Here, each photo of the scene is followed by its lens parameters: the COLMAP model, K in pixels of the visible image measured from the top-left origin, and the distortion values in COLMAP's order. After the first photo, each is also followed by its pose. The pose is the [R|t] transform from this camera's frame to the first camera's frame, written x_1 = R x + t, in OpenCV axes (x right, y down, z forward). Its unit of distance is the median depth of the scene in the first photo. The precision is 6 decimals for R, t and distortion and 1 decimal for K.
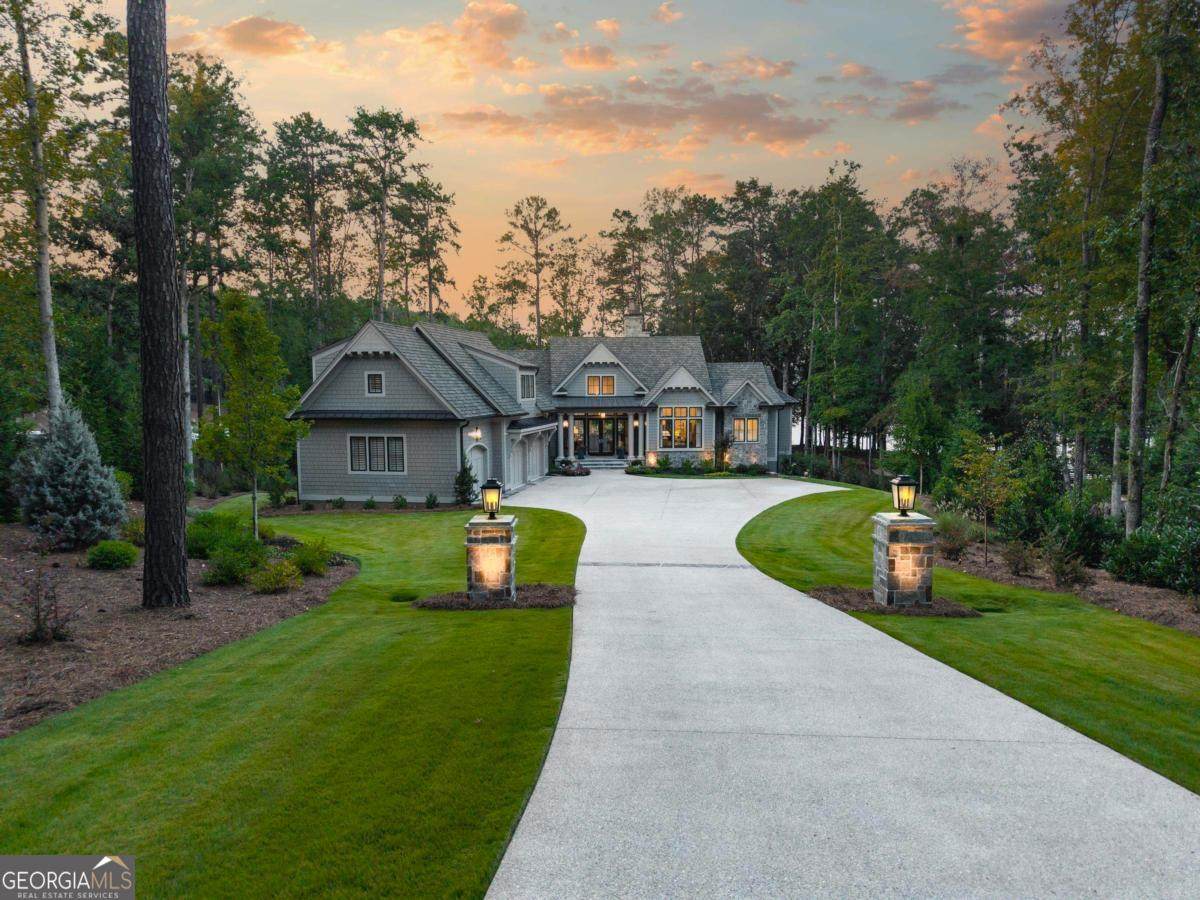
lens RADIAL K [[831.6, 0, 601.5], [0, 831.6, 446.8], [0, 0, 1]] dist [0.053399, -0.001512]
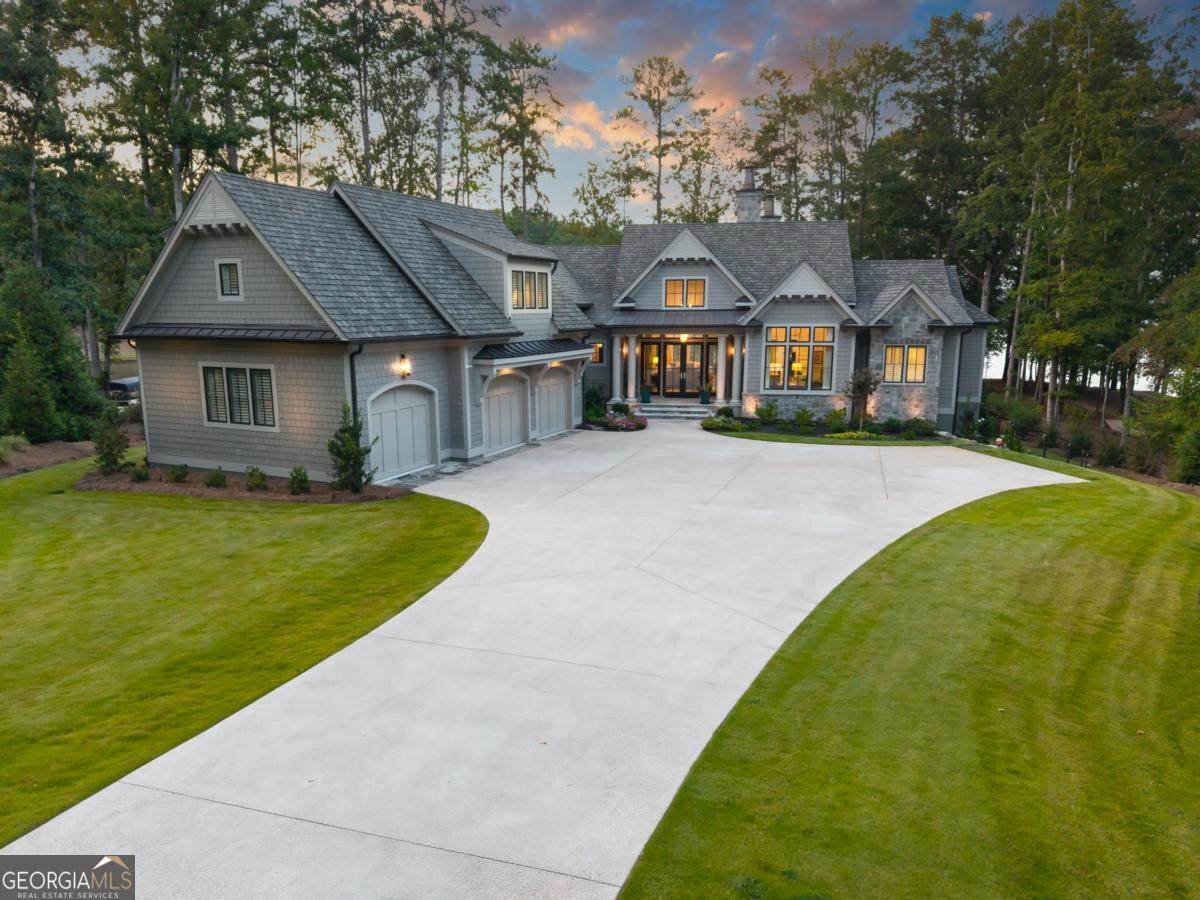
lens RADIAL K [[832.2, 0, 594.9], [0, 832.2, 452.6], [0, 0, 1]] dist [0.003138, 0.007703]
pose [[0.974907, 0.044726, -0.218072, 0.081513], [-0.022468, 0.994375, 0.103502, -0.013098], [0.221474, -0.096005, 0.970429, 0.312134]]
